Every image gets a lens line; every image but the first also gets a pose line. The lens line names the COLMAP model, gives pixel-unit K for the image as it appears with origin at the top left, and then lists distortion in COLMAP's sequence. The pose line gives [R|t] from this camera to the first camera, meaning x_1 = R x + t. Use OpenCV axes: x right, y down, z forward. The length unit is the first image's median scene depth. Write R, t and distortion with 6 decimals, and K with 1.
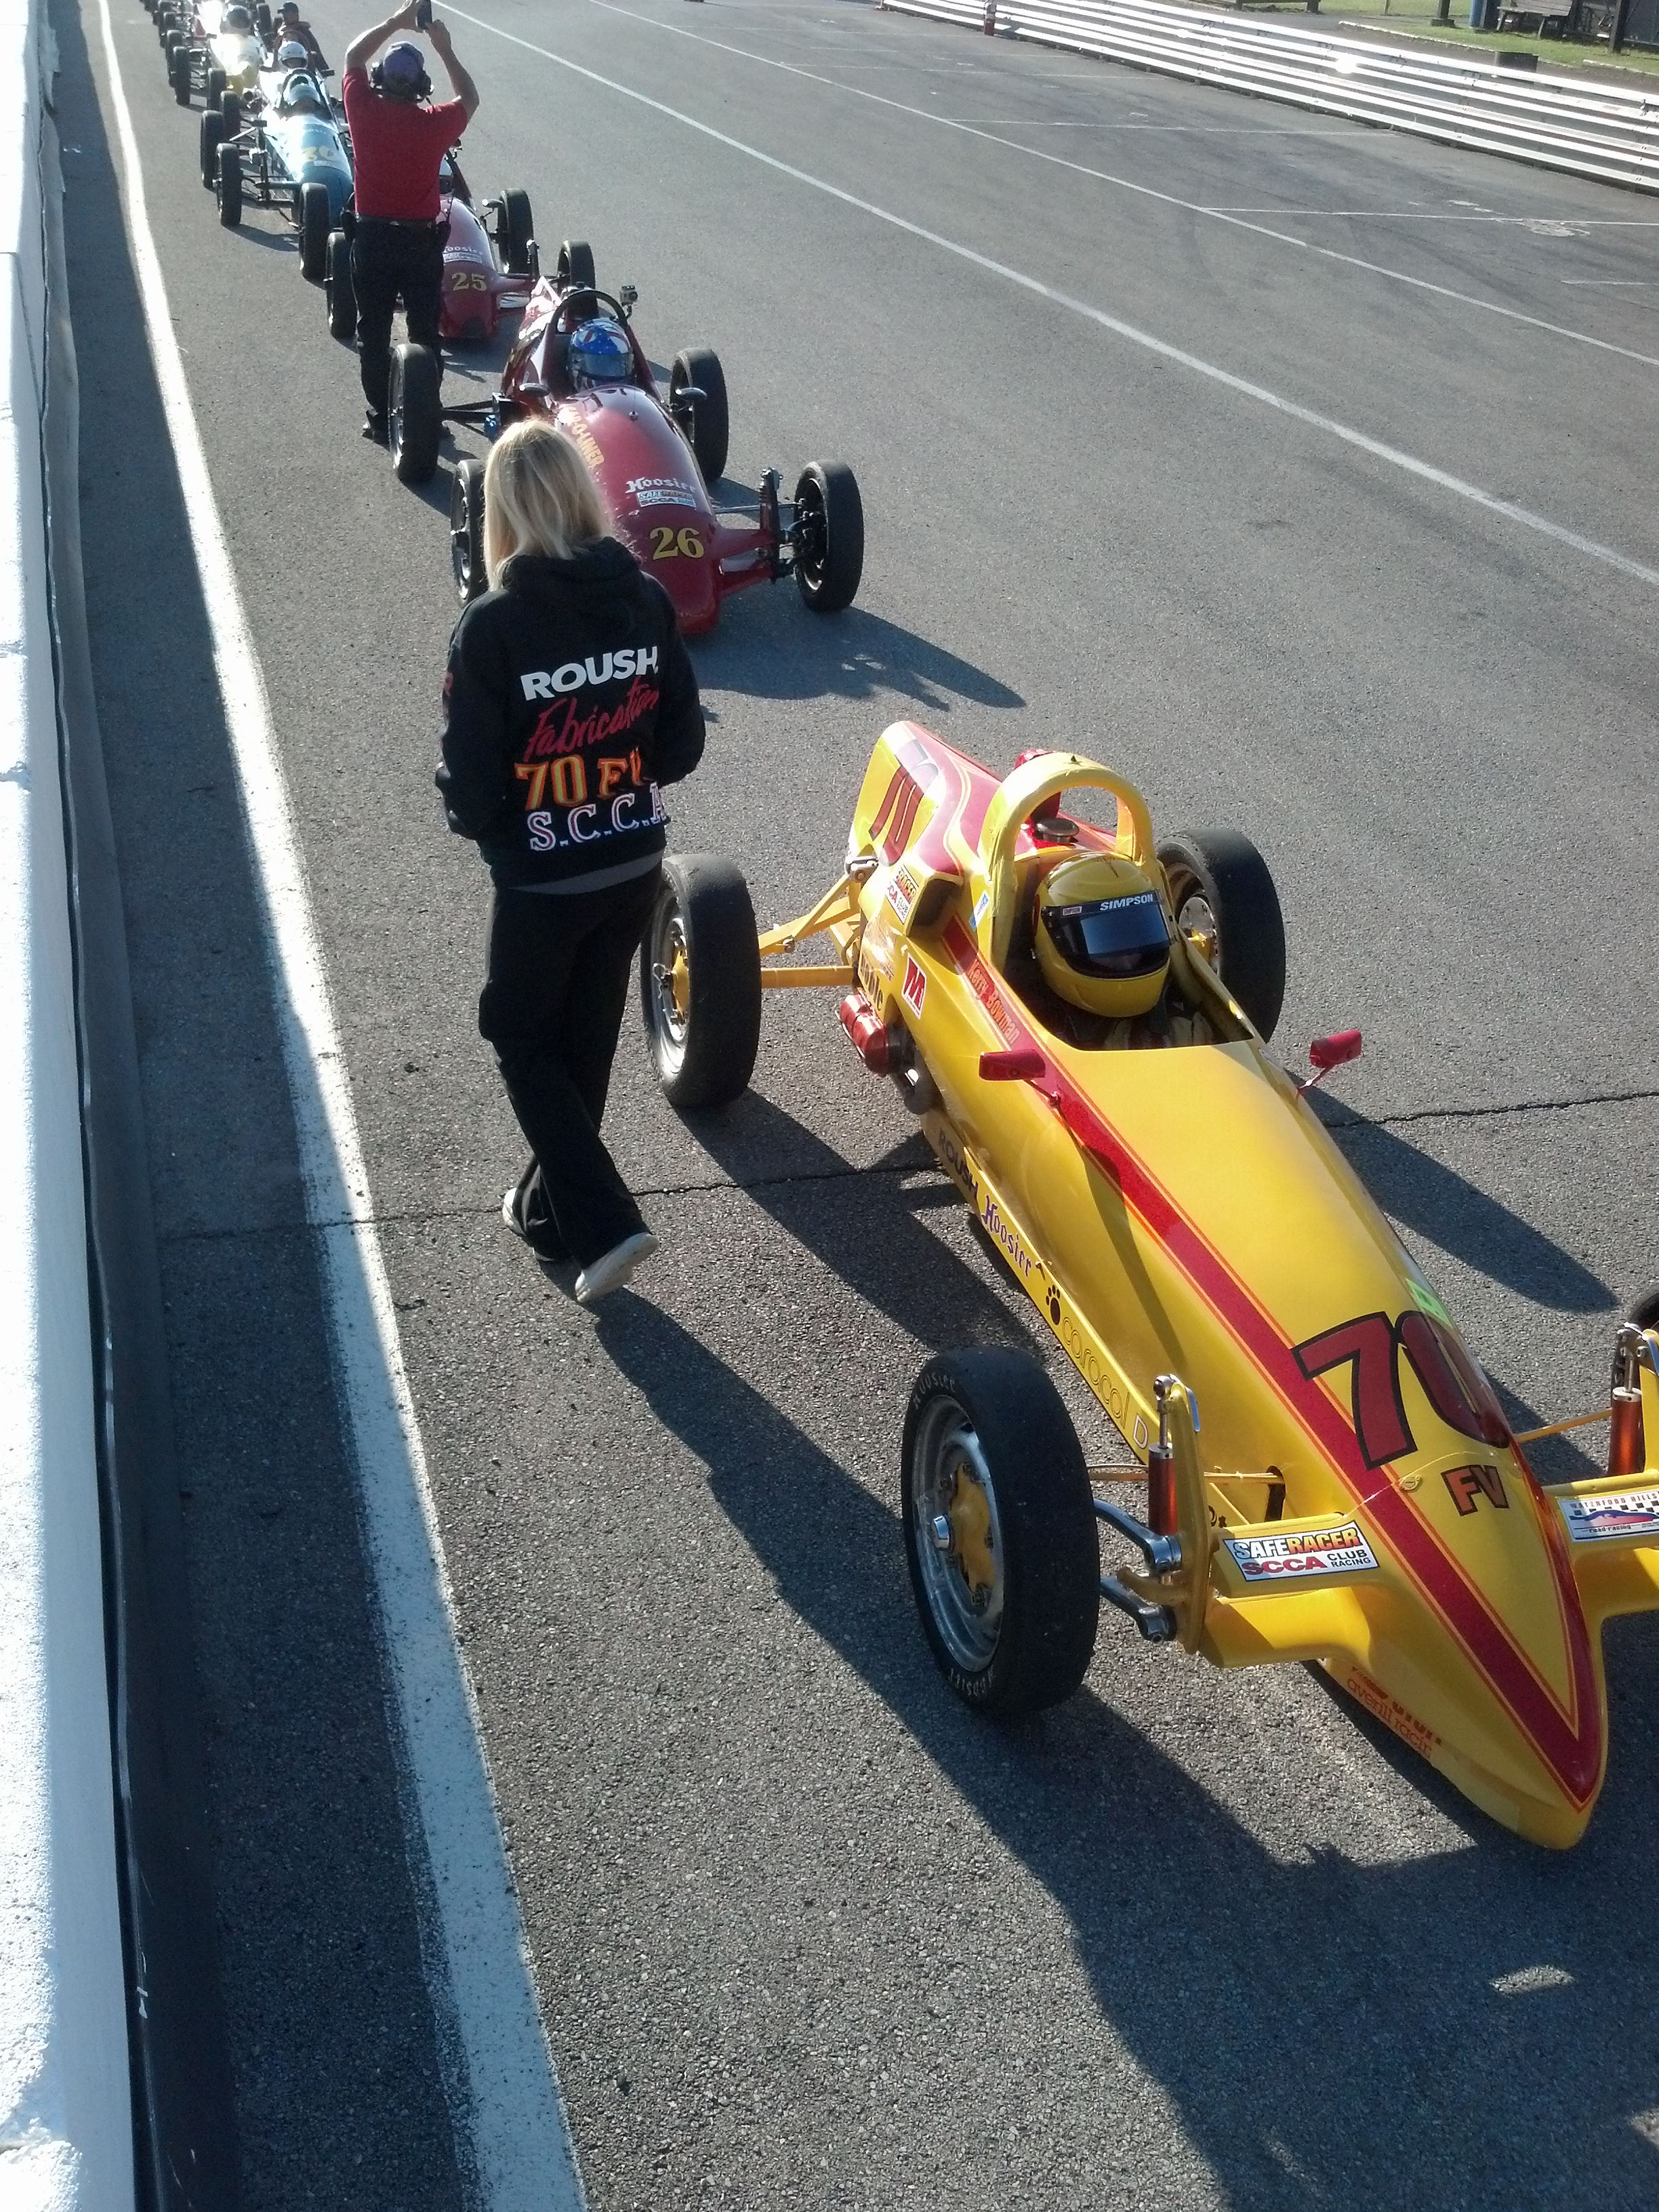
lens RADIAL K [[2428.9, 0, 817.8], [0, 2428.9, 1096.4], [0, 0, 1]] dist [0.199323, -0.738643]
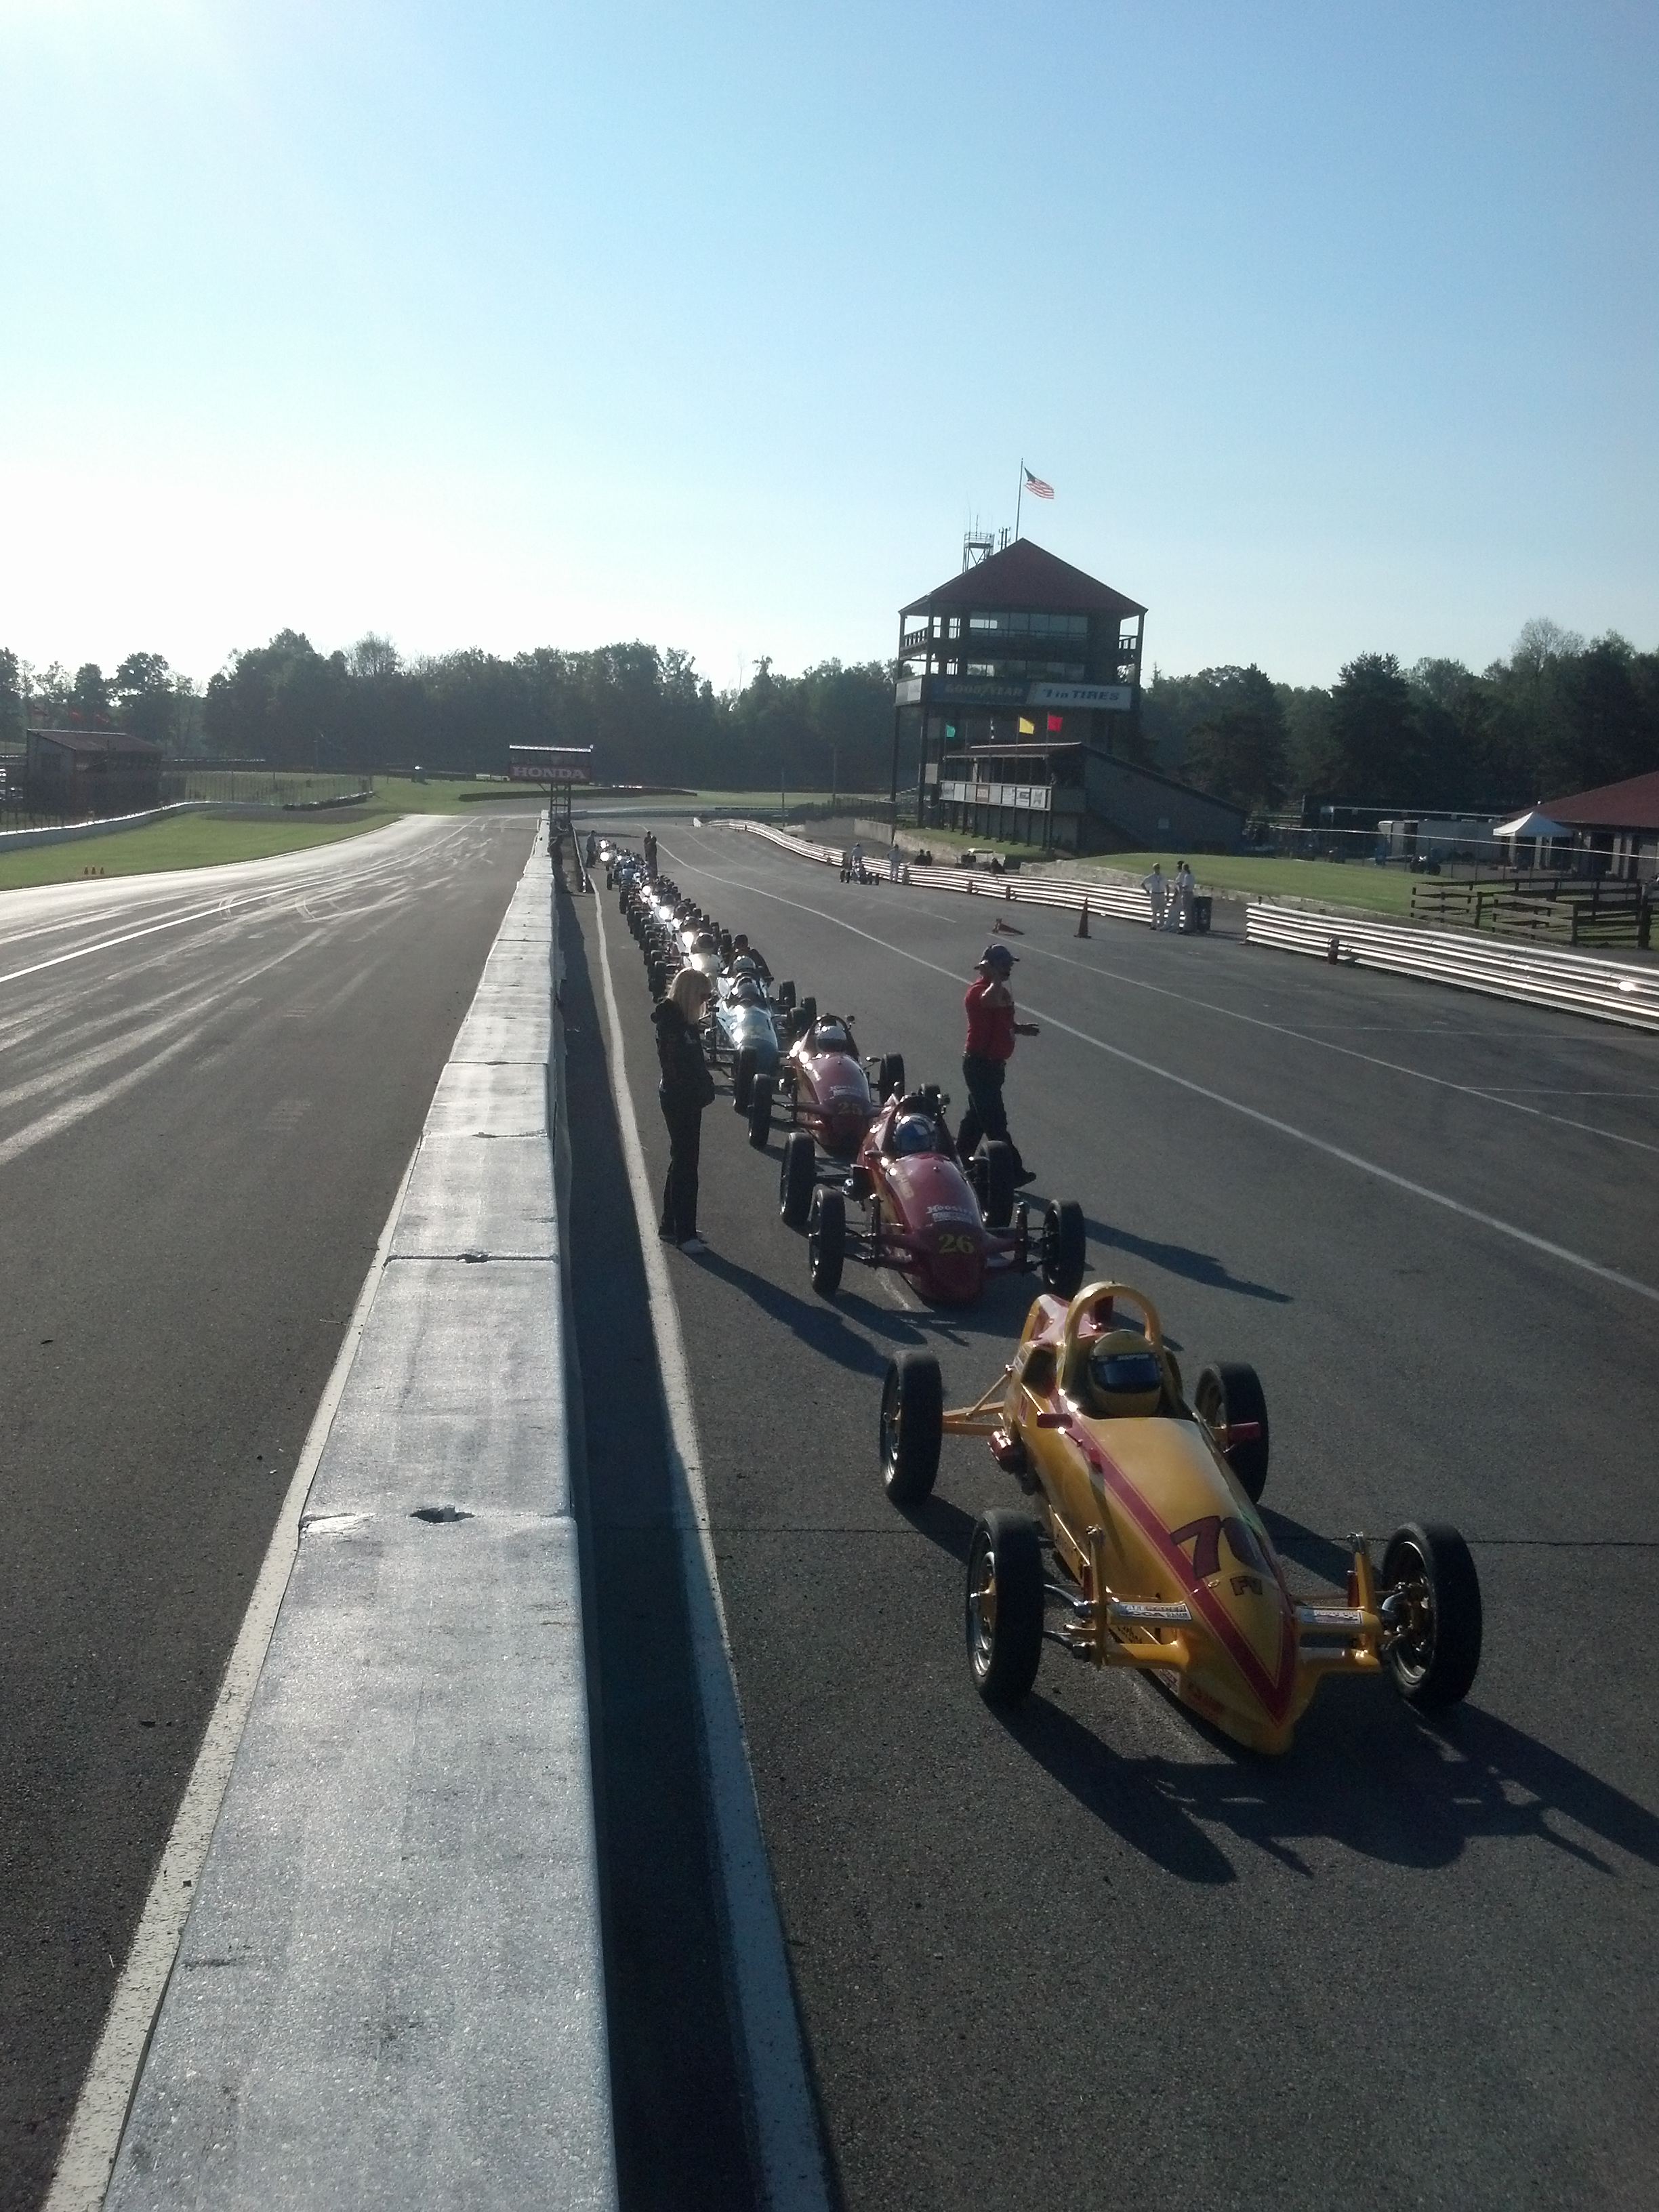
lens RADIAL K [[2428.9, 0, 817.8], [0, 2428.9, 1096.4], [0, 0, 1]] dist [0.199323, -0.738643]
pose [[0.985777, 0.017267, -0.167167, 0.100294], [-0.074679, 0.936109, -0.343689, 0.195697], [0.150553, 0.351285, 0.924085, -0.394523]]
